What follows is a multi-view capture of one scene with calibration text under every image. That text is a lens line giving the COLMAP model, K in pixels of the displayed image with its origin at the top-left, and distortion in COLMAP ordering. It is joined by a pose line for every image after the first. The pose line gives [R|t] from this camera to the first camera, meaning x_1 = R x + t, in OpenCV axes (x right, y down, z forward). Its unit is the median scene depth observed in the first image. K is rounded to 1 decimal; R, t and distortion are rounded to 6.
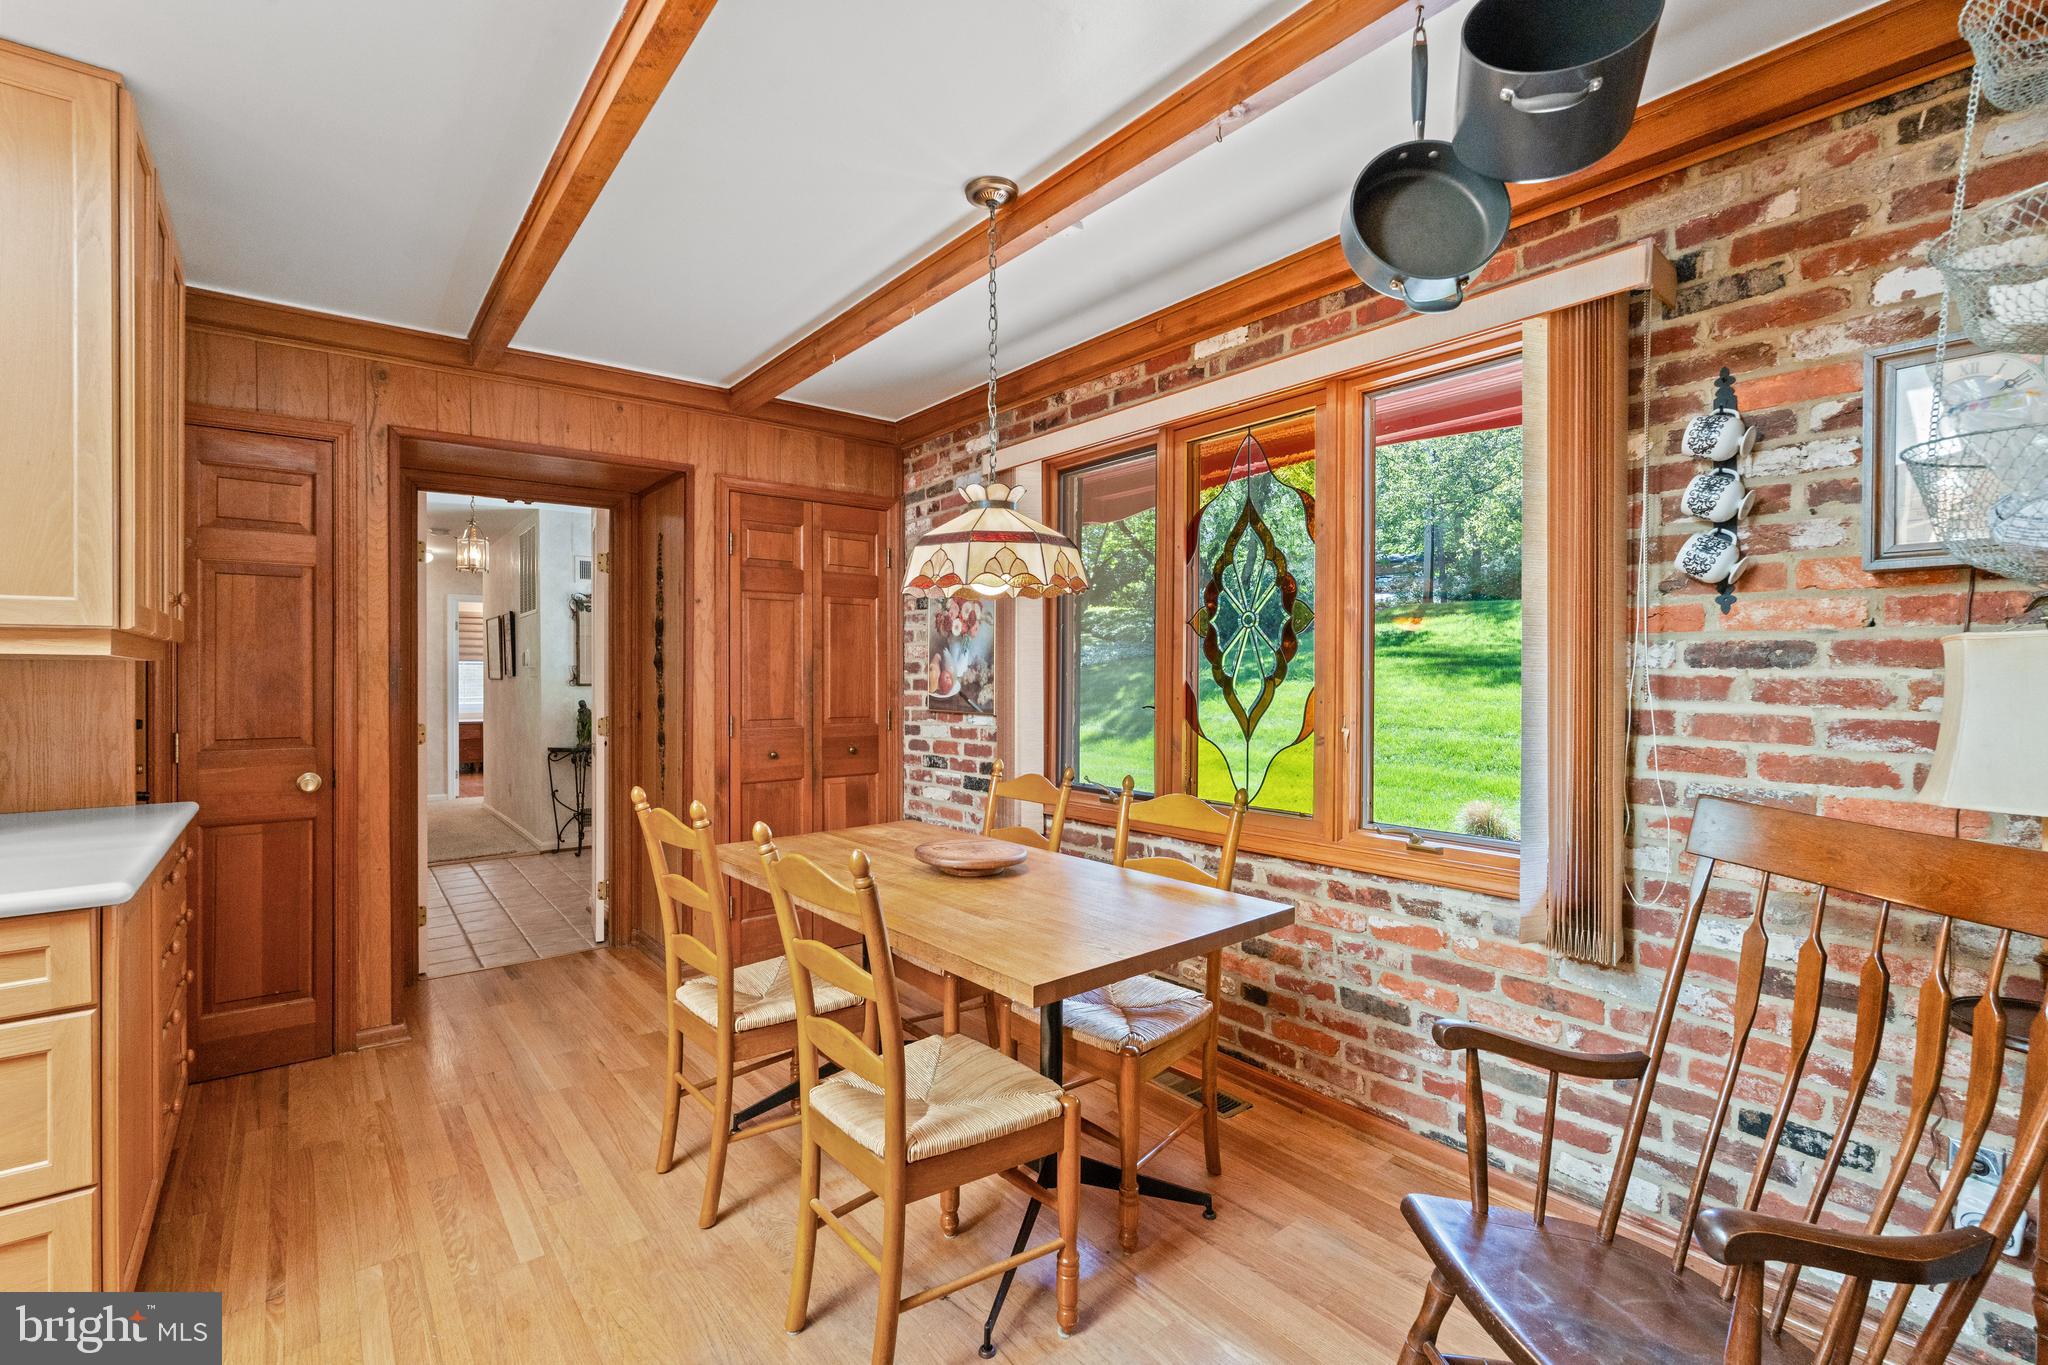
lens RADIAL K [[900.7, 0, 1010.1], [0, 900.7, 680.5], [0, 0, 1]] dist [-0.003763, -0.000521]
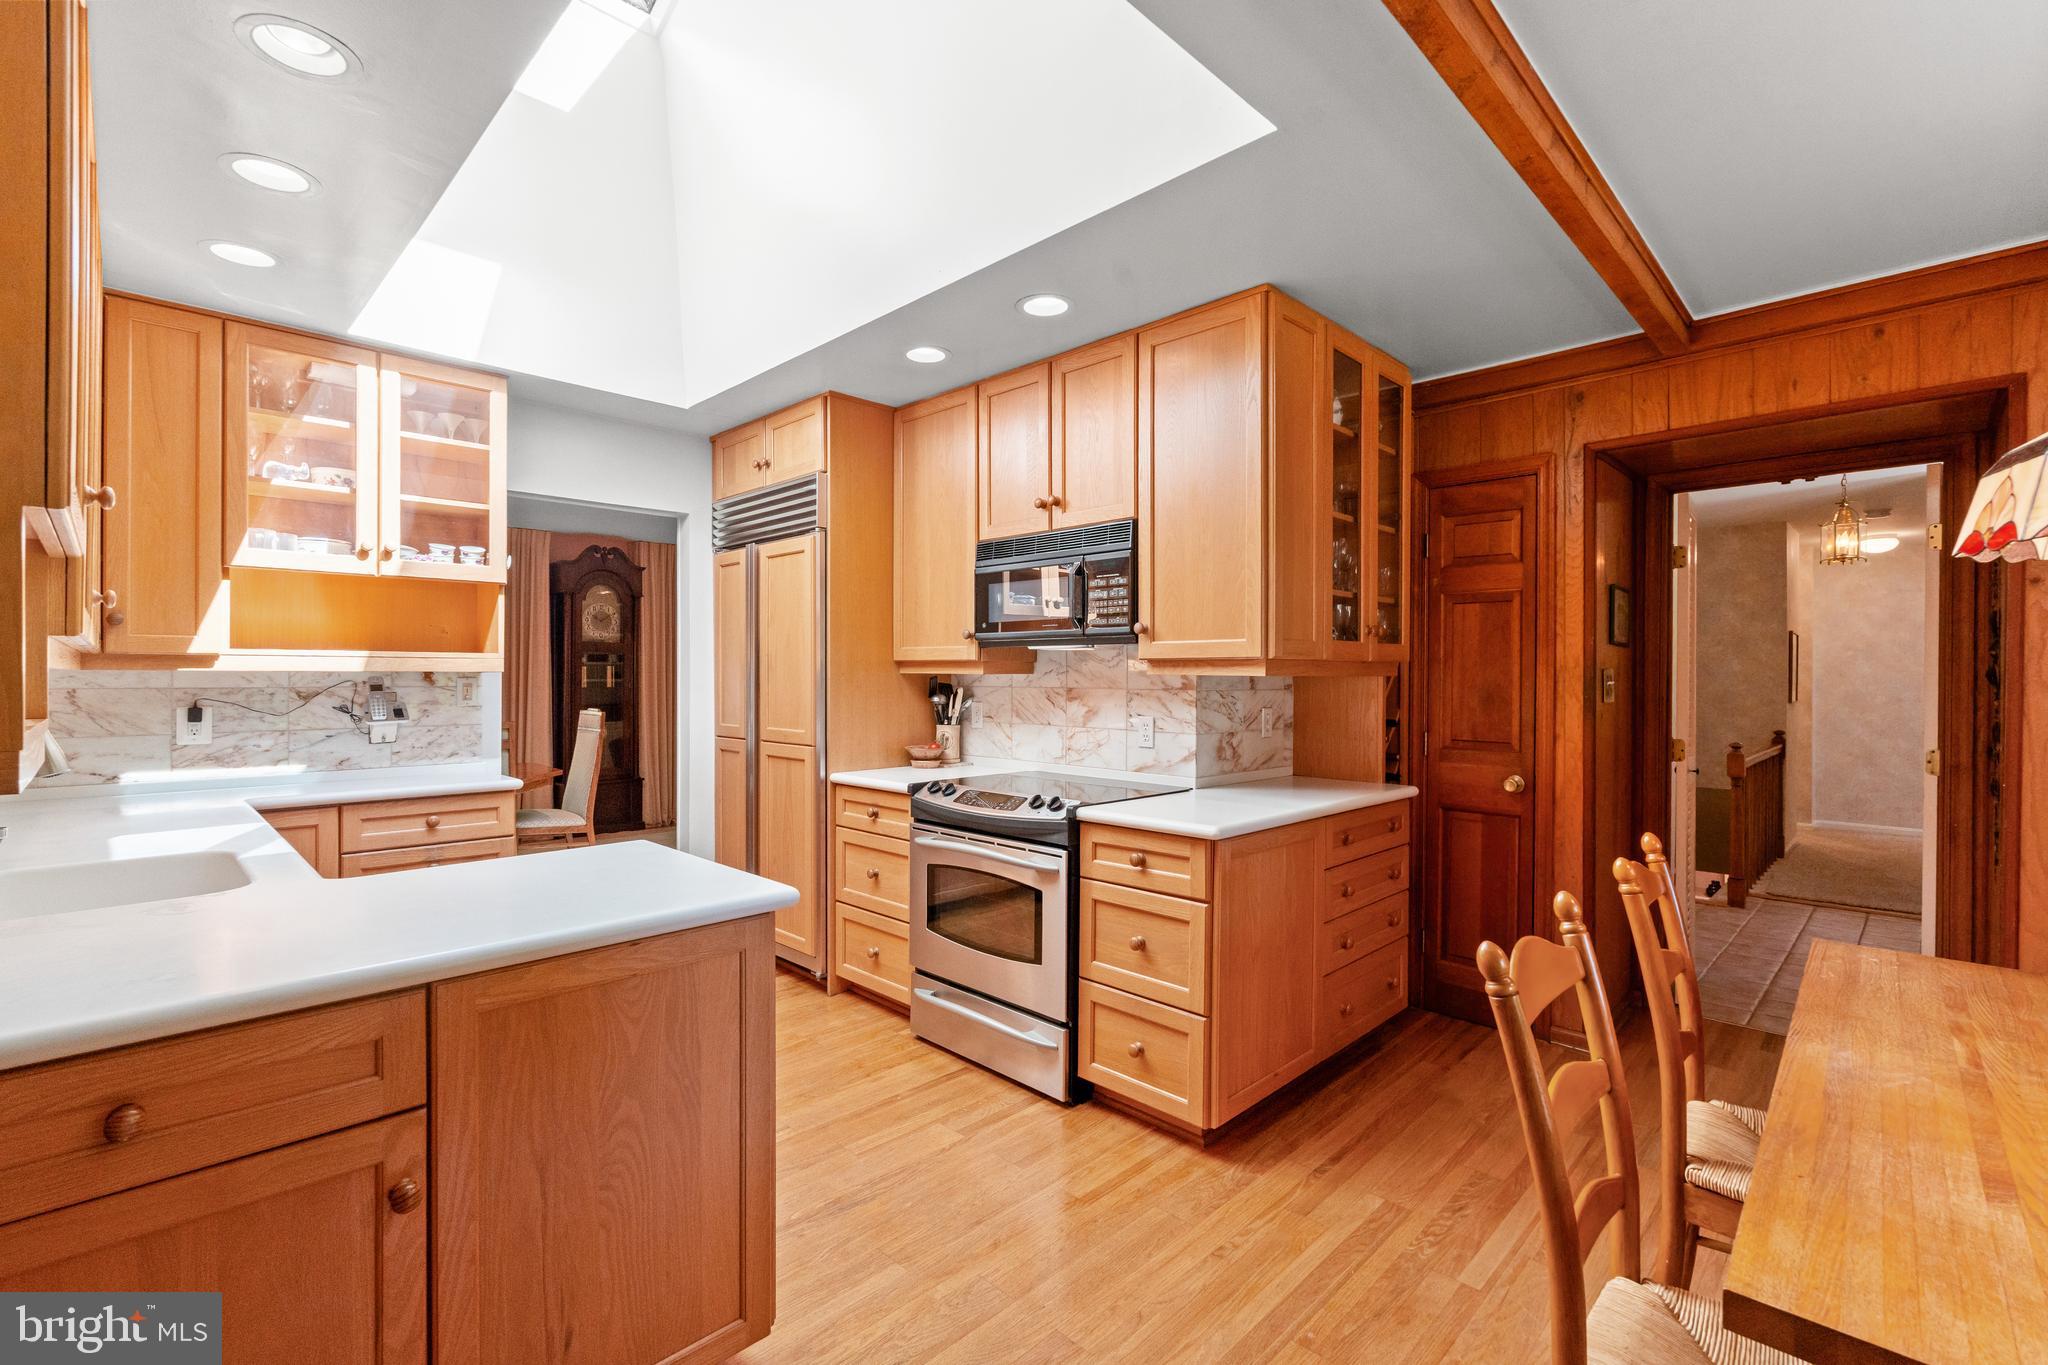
lens RADIAL K [[900.7, 0, 1010.8], [0, 900.7, 674.6], [0, 0, 1]] dist [-0.003763, -0.000521]
pose [[0.108332, 0.002688, -0.994111, 0.261252], [-0.011004, 0.999938, 0.001504, -0.017117], [0.994054, 0.010776, 0.108355, 0.250939]]
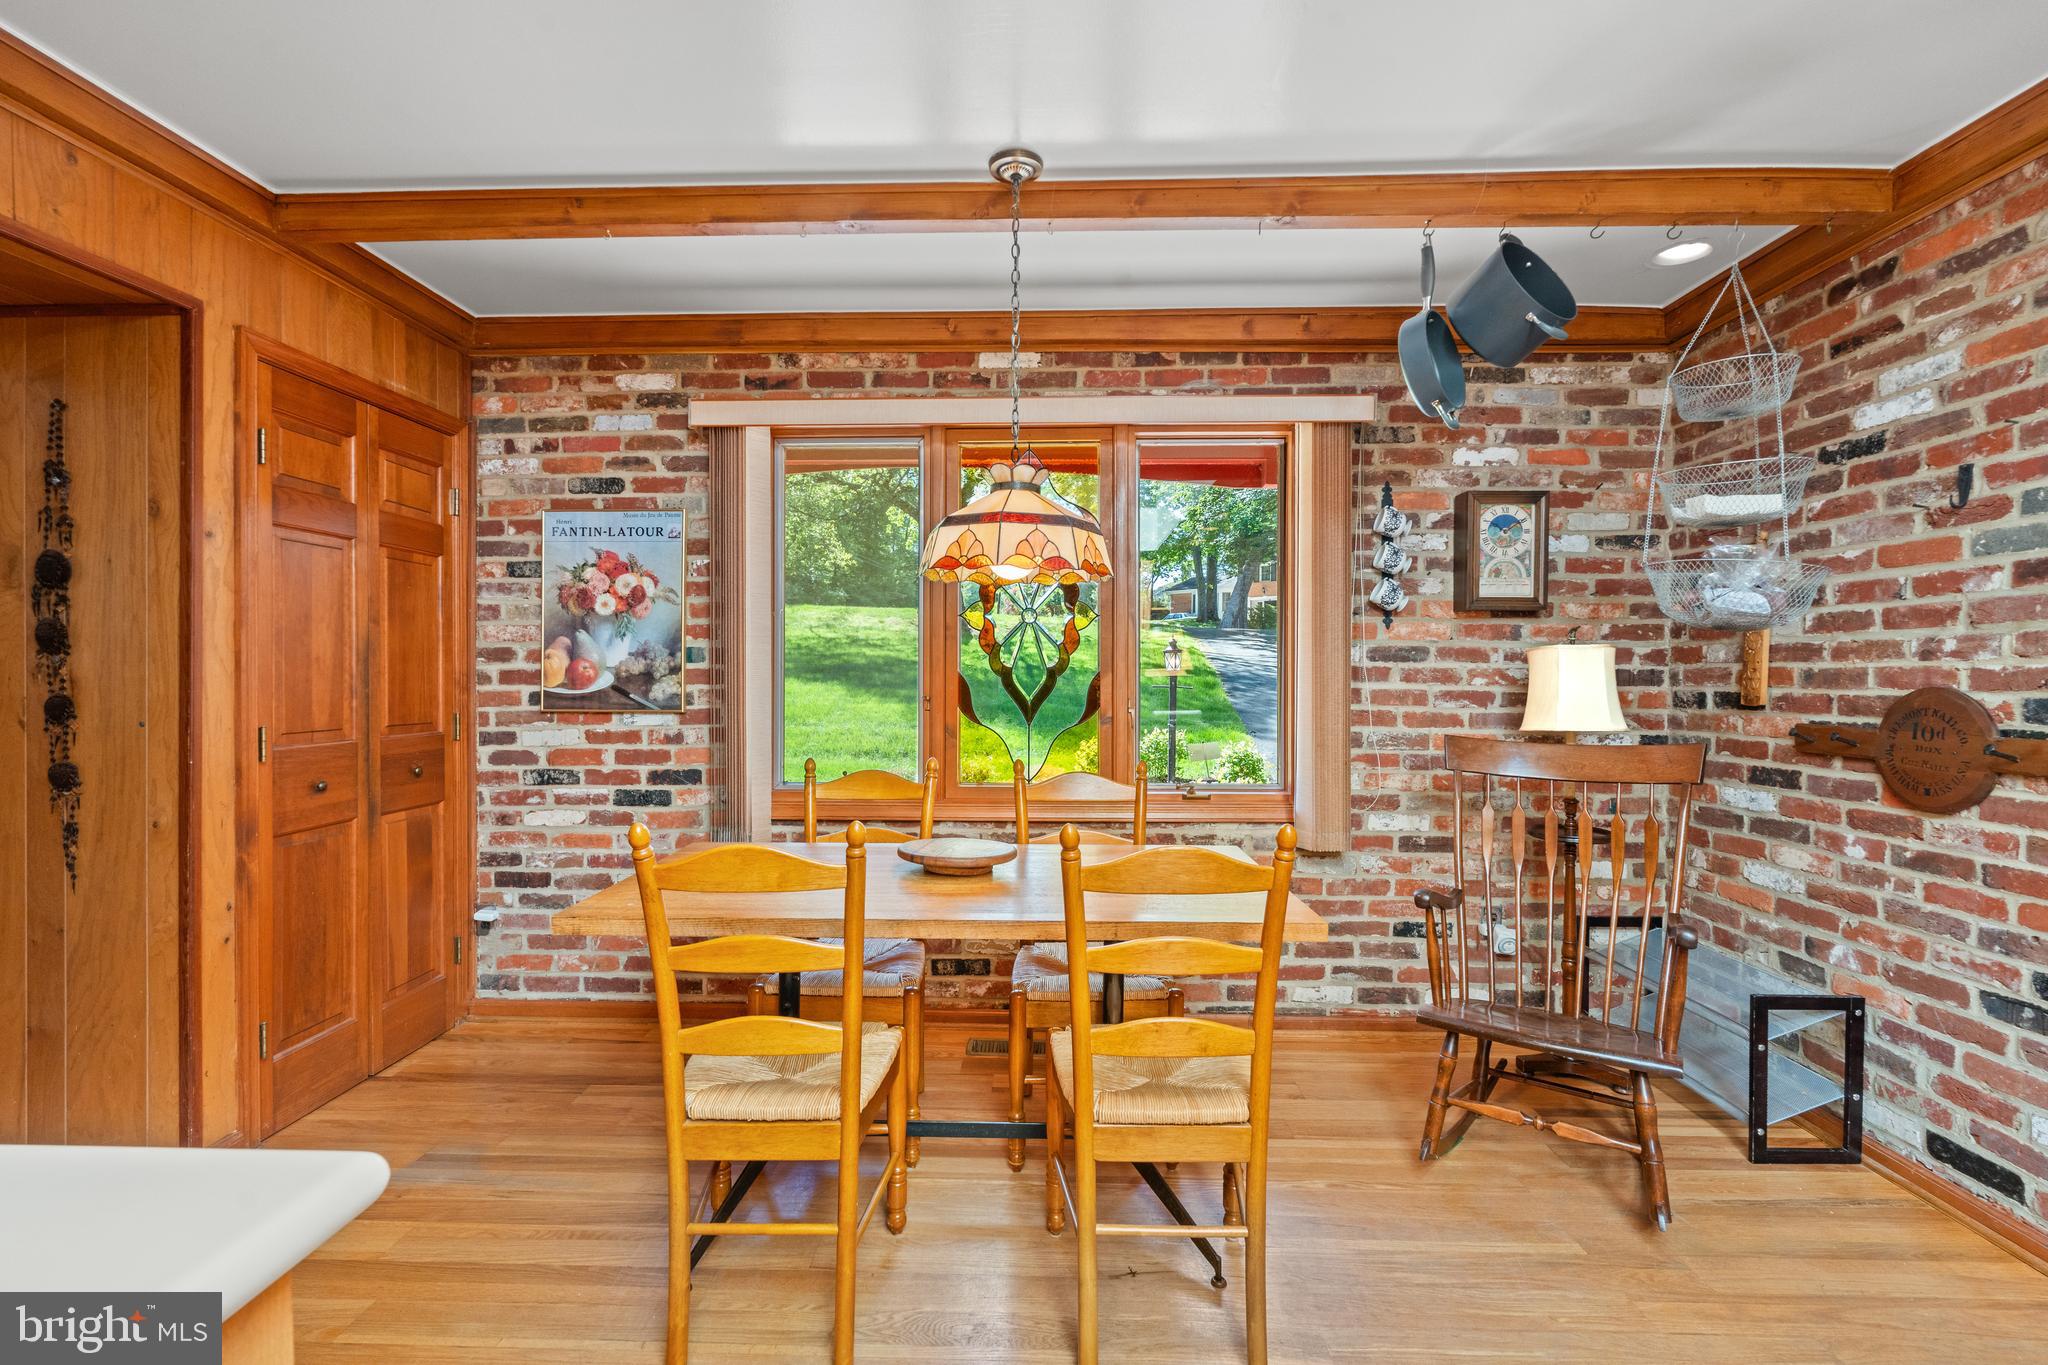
lens RADIAL K [[900.7, 0, 1030.1], [0, 900.7, 682.8], [0, 0, 1]] dist [-0.003763, -0.000521]
pose [[0.645433, -0.006083, 0.763793, -0.554289], [0.002431, 0.999980, 0.005910, 0.008322], [-0.763813, -0.001958, 0.645435, 0.261383]]
